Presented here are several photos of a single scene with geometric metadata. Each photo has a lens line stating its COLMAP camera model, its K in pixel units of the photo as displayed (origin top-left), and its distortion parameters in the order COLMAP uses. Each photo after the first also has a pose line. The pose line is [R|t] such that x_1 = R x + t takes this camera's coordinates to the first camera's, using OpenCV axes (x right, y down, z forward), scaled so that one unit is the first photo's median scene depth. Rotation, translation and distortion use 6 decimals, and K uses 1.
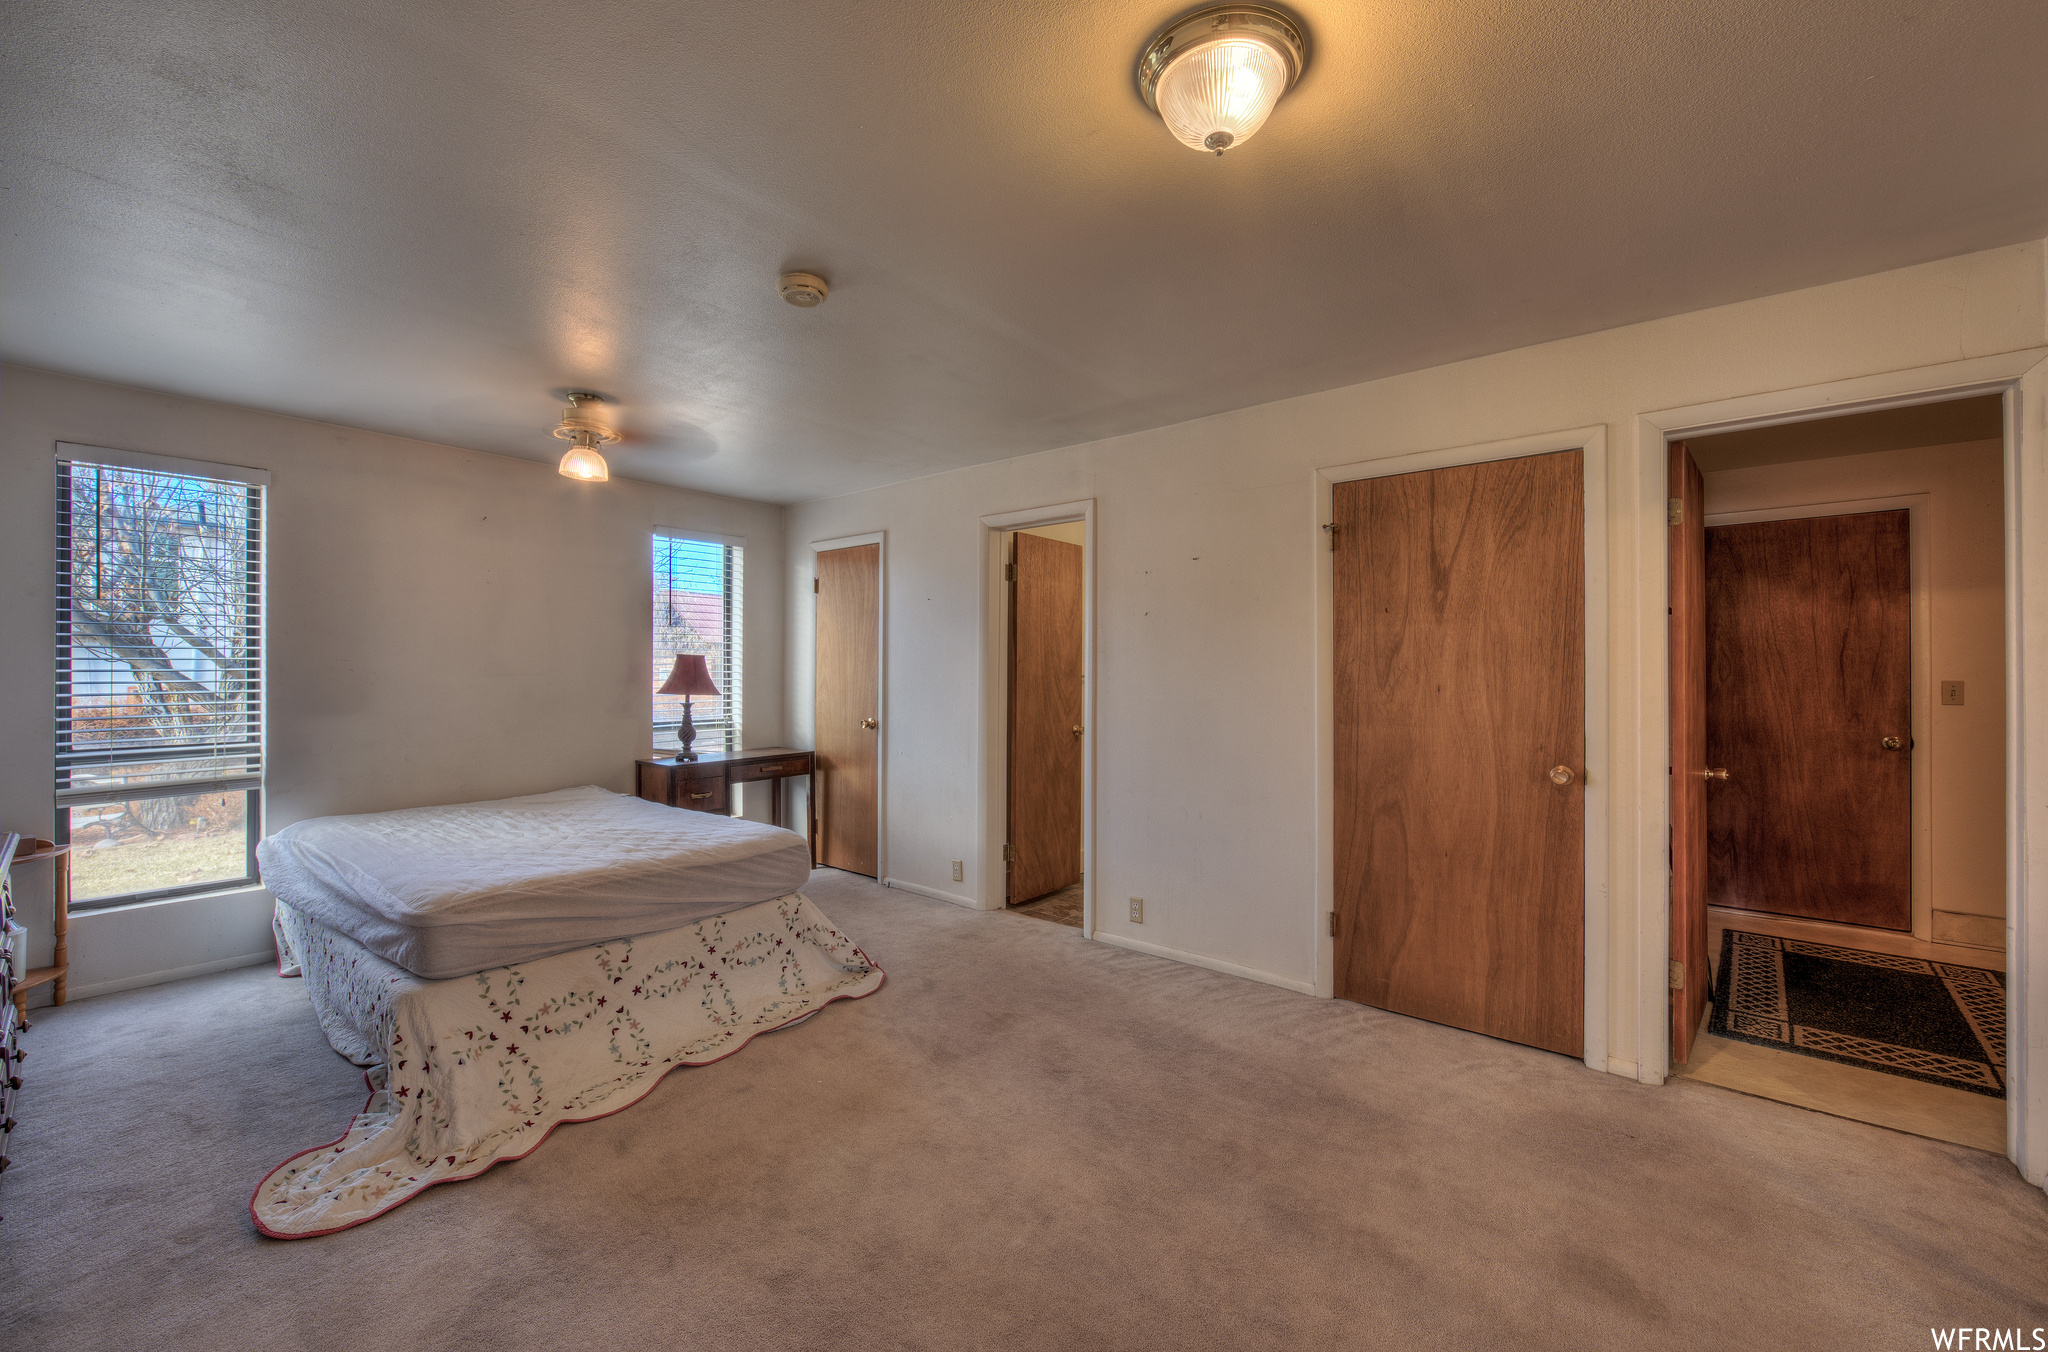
lens RADIAL K [[800.7, 0, 1023.0], [0, 800.7, 669.9], [0, 0, 1]] dist [0.000625, 0.000196]
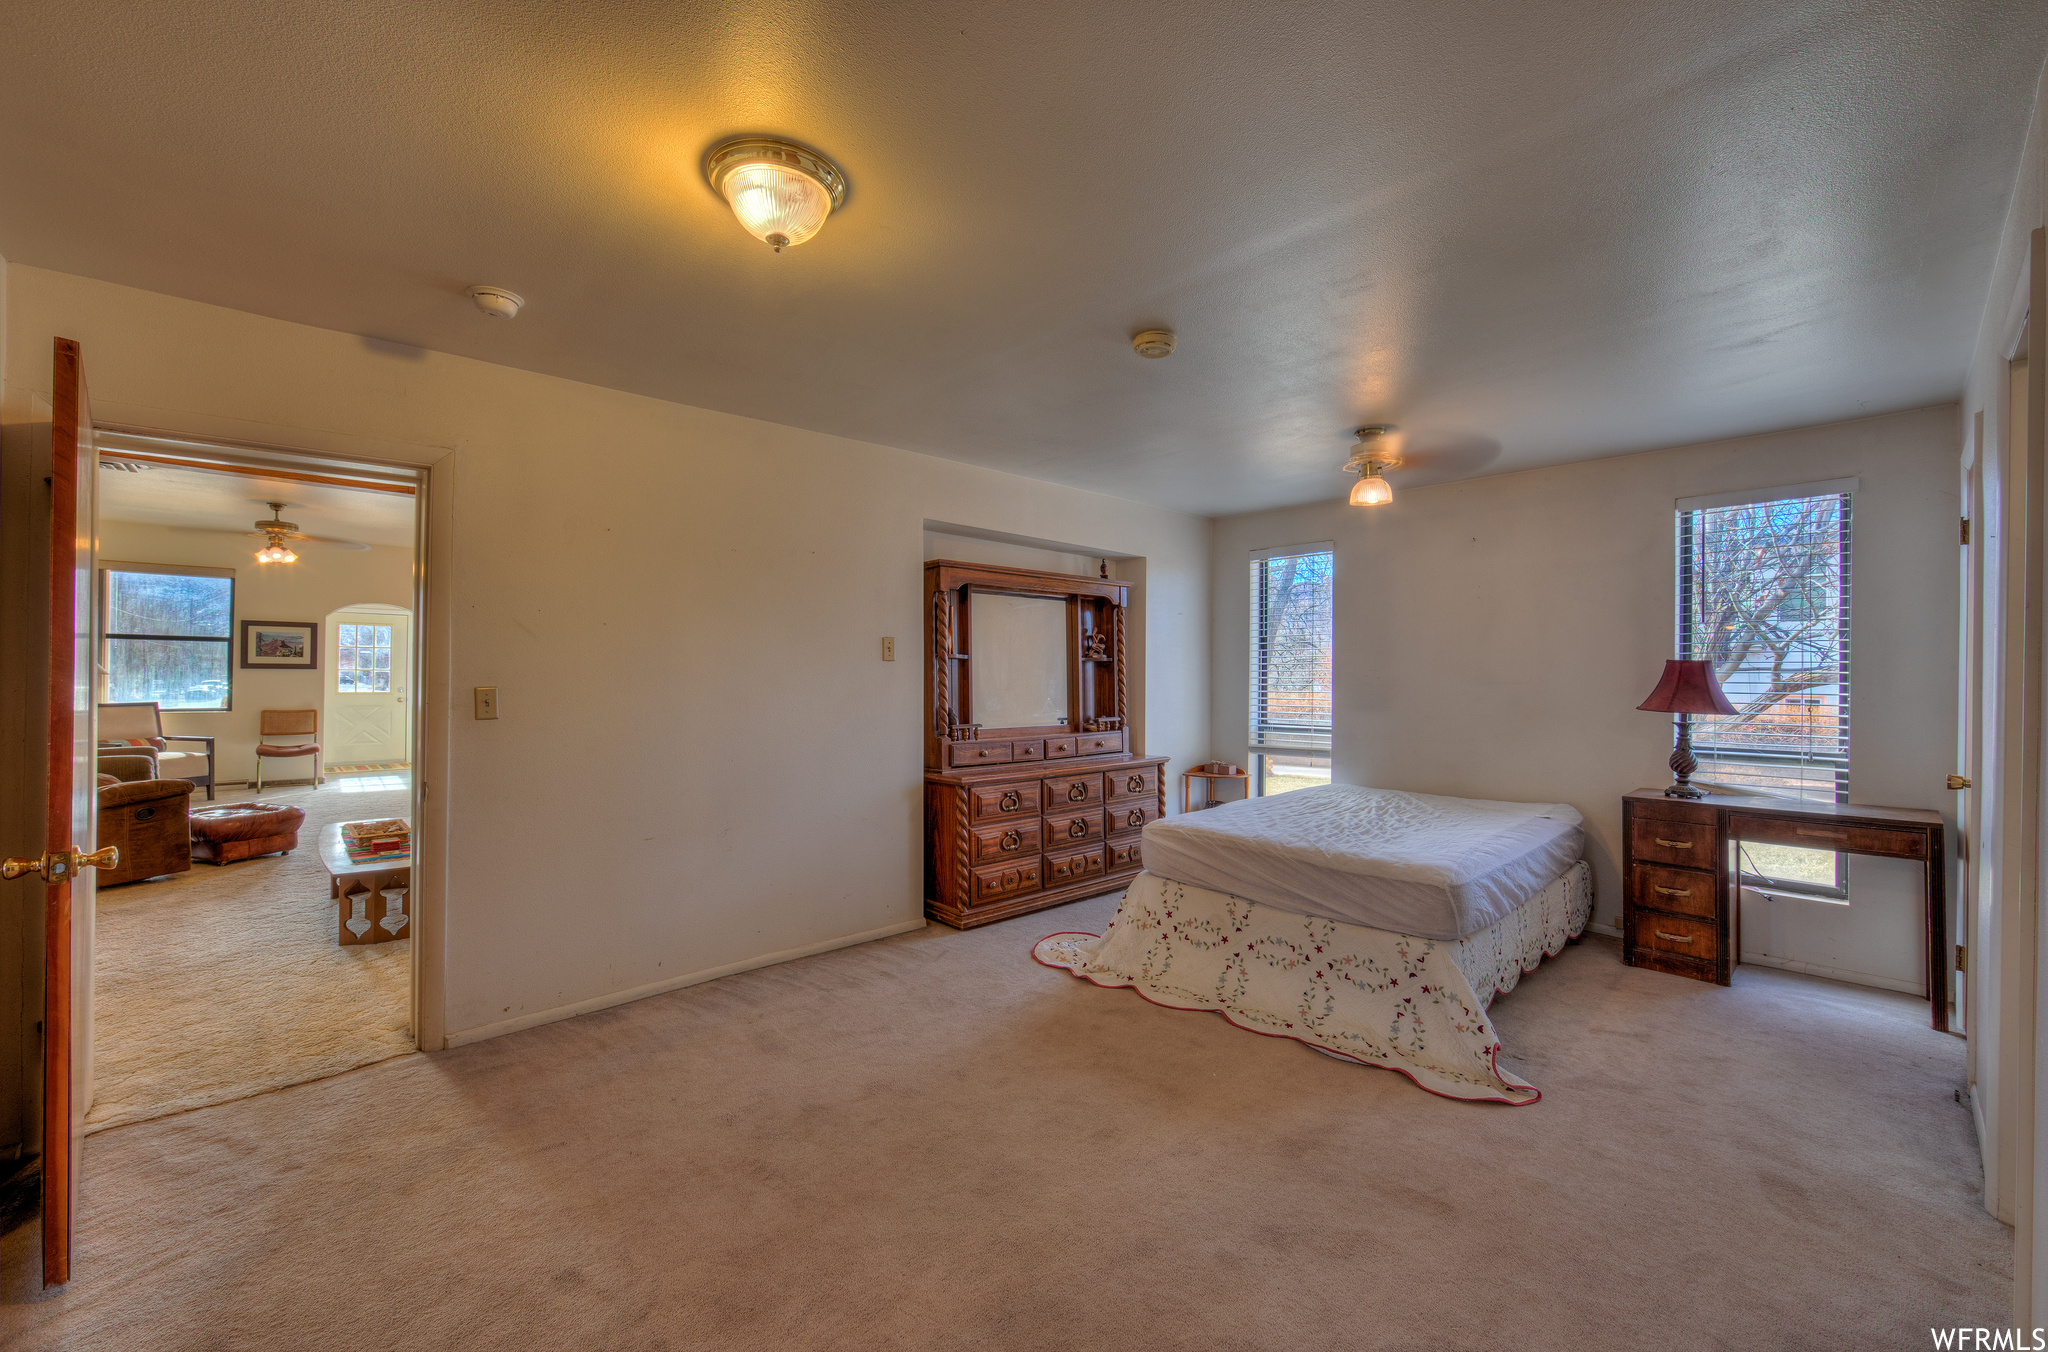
lens RADIAL K [[800.7, 0, 1023.0], [0, 800.7, 669.9], [0, 0, 1]] dist [0.000625, 0.000196]
pose [[-0.128075, -0.008110, -0.991731, 0.666803], [-0.006150, 0.999954, -0.007383, -0.000339], [0.991745, 0.005154, -0.128119, 0.729020]]
